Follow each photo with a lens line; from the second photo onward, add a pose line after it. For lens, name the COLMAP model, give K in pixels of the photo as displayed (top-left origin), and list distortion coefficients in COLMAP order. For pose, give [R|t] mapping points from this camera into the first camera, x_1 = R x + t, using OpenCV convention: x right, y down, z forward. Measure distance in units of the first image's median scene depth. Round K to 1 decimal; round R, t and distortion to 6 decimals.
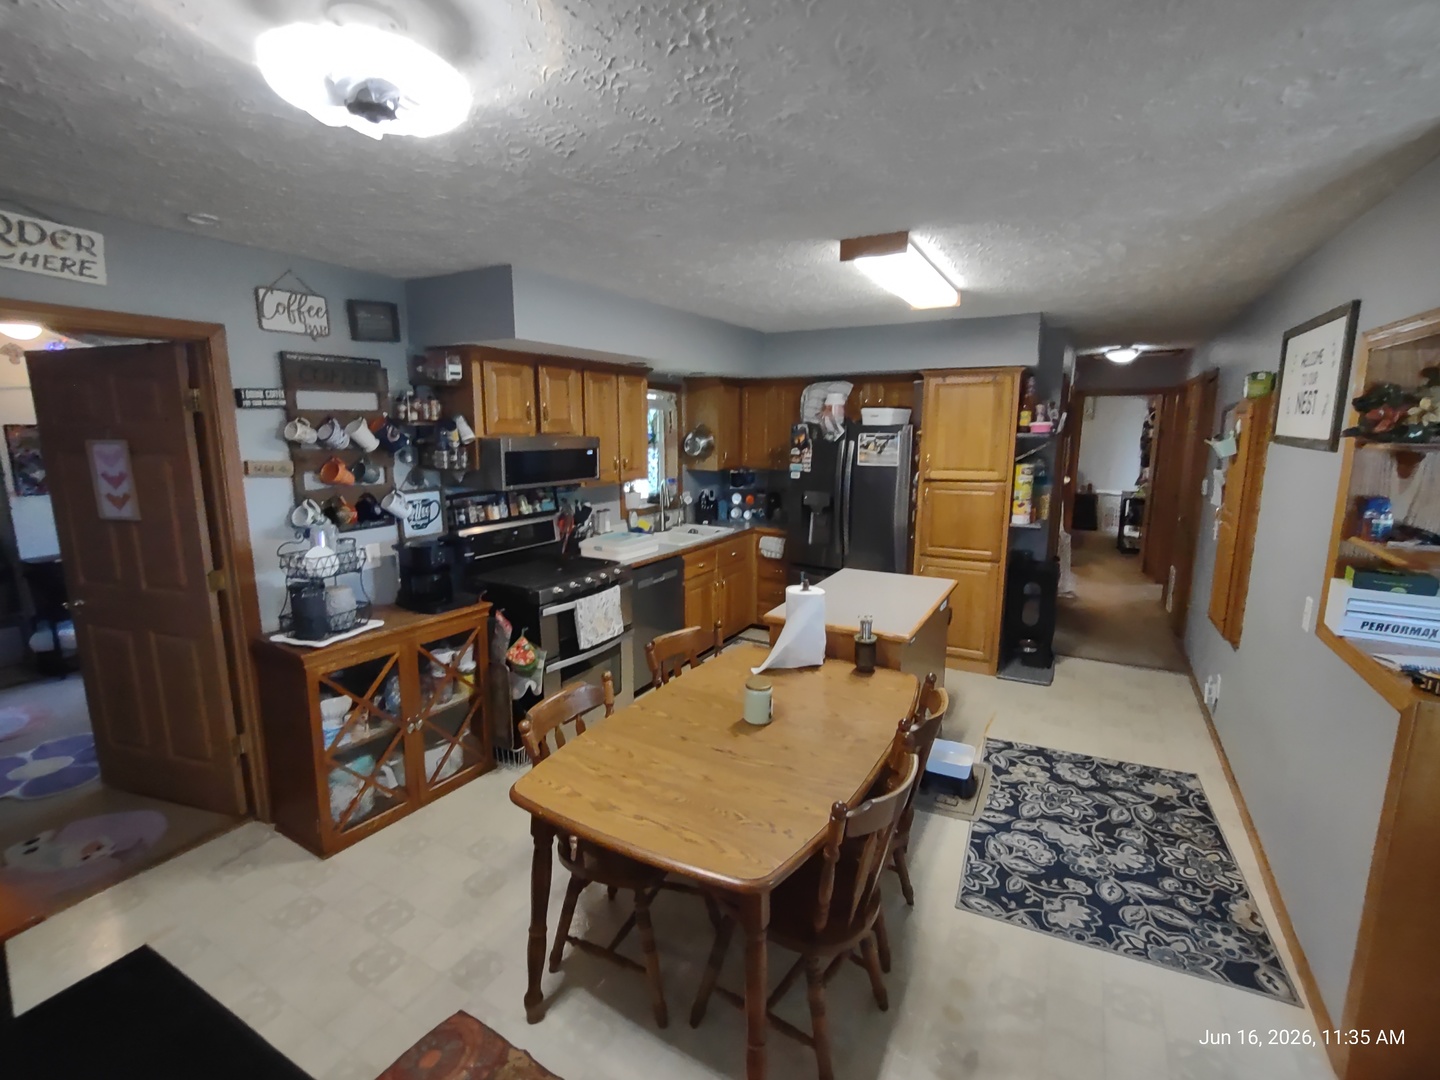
lens RADIAL K [[659.3, 0, 713.6], [0, 659.3, 543.5], [0, 0, 1]] dist [-0.004766, -0.000806]
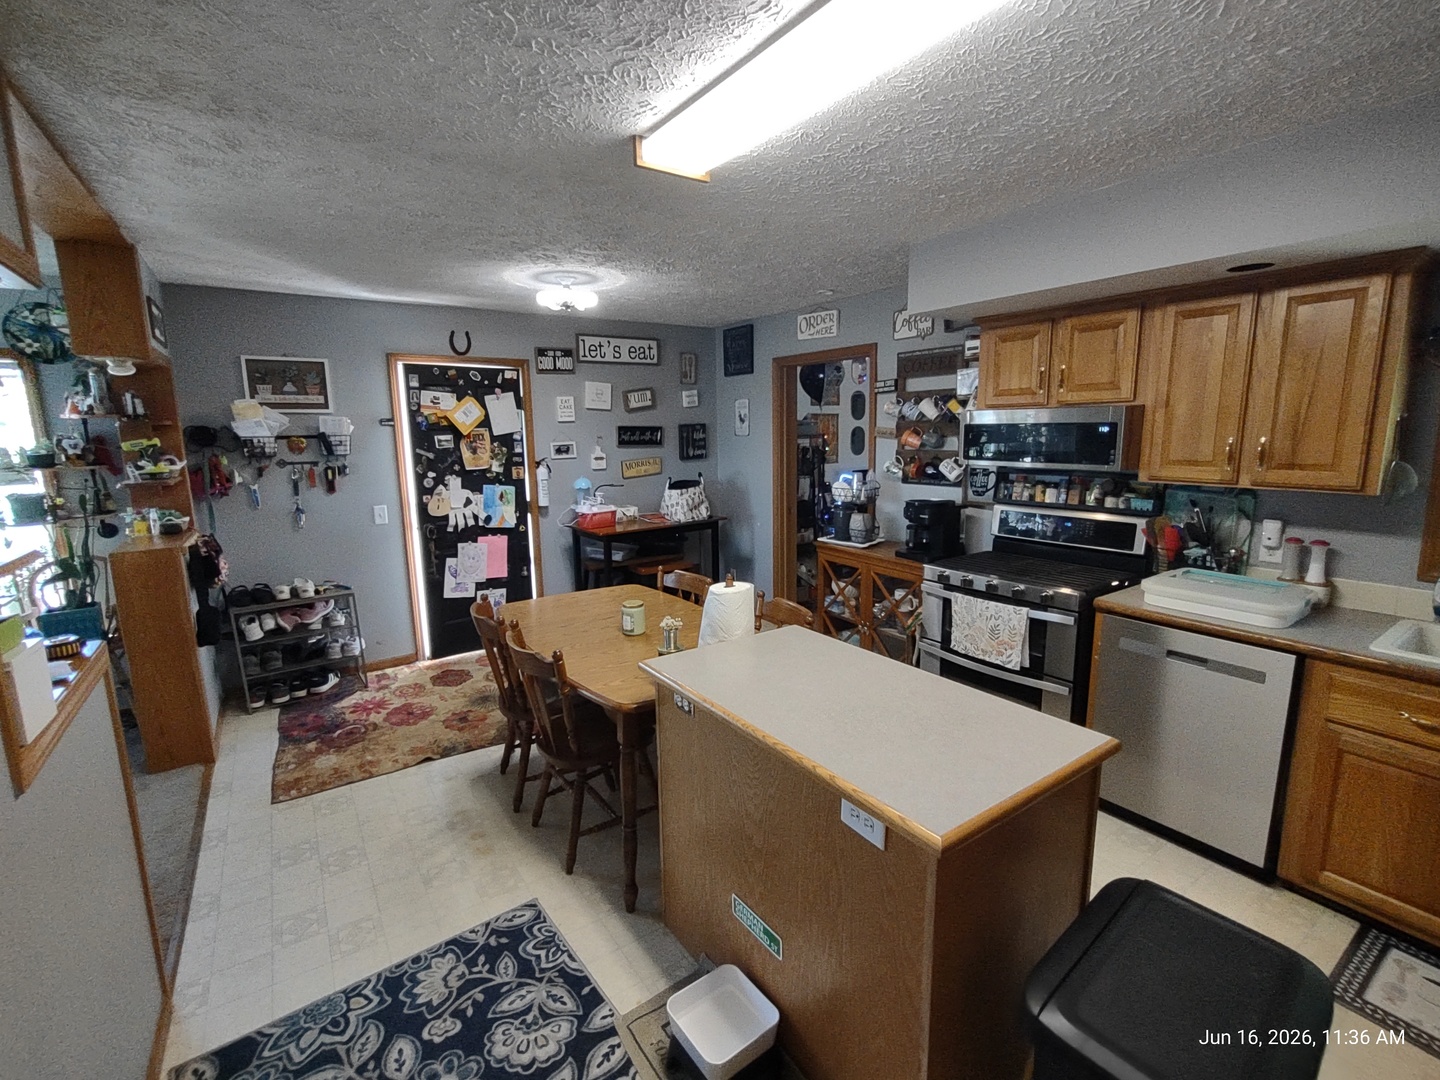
lens RADIAL K [[659.3, 0, 713.6], [0, 659.3, 543.5], [0, 0, 1]] dist [-0.004766, -0.000806]
pose [[-0.444853, 0.164172, -0.880428, 0.598612], [-0.141794, 0.957746, 0.250233, -0.129170], [0.884308, 0.236157, -0.402778, 0.883321]]
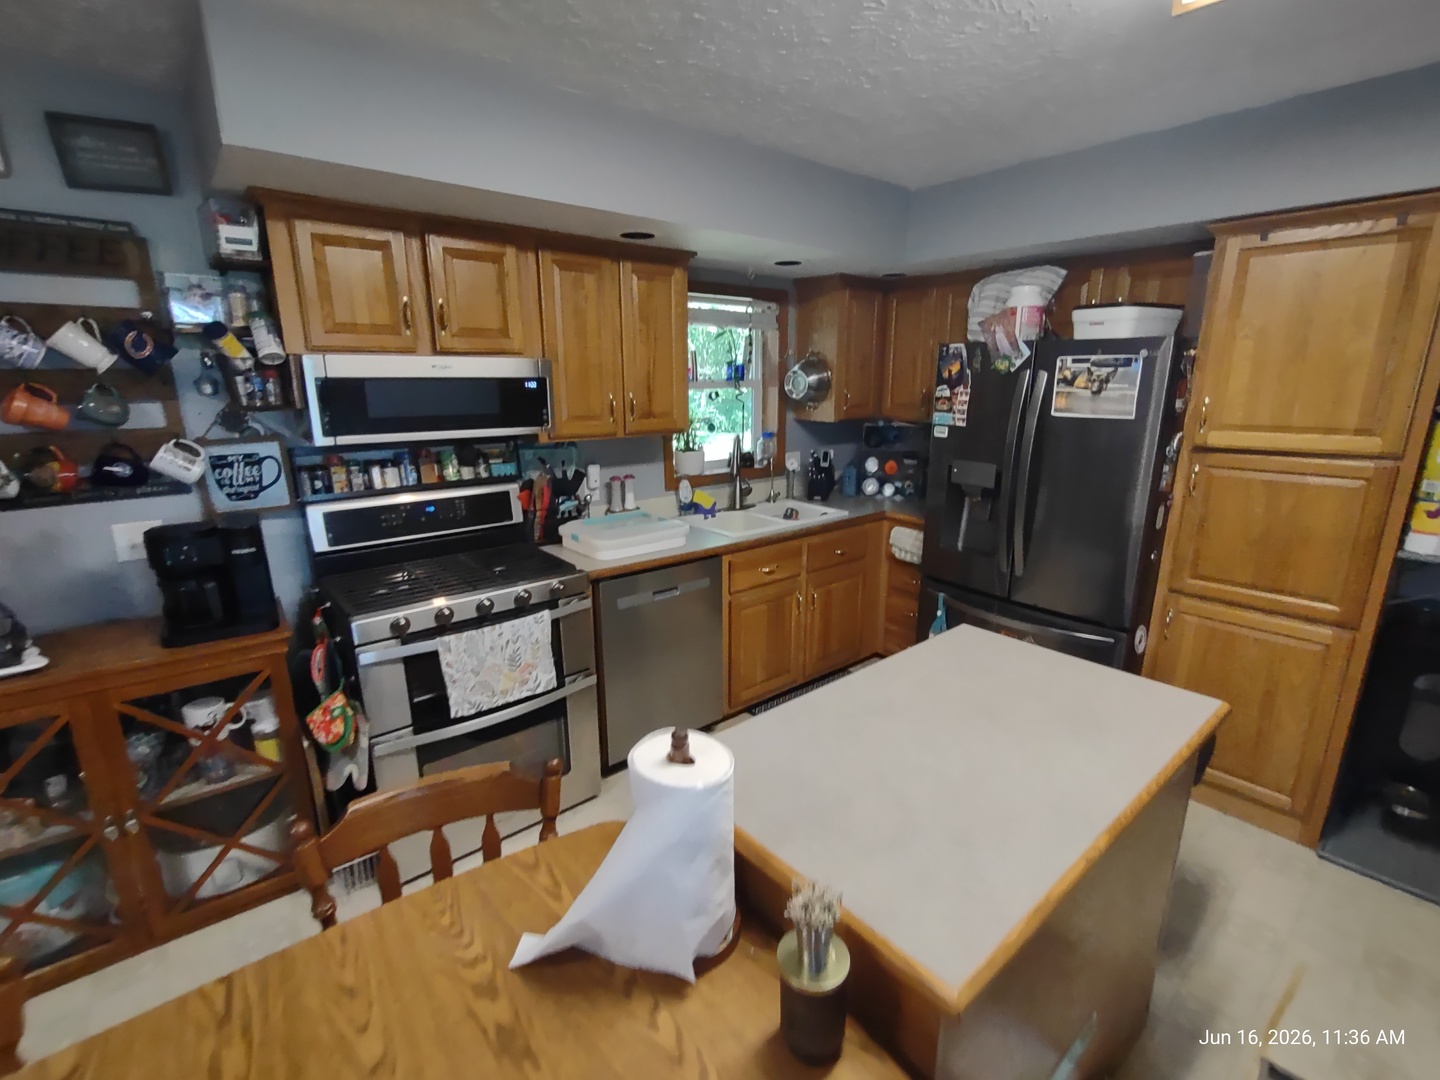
lens RADIAL K [[659.3, 0, 713.6], [0, 659.3, 543.5], [0, 0, 1]] dist [-0.004766, -0.000806]
pose [[0.936098, 0.084252, -0.341500, 0.176462], [-0.059793, 0.994874, 0.081546, -0.049104], [0.346620, -0.055916, 0.936338, 0.452442]]
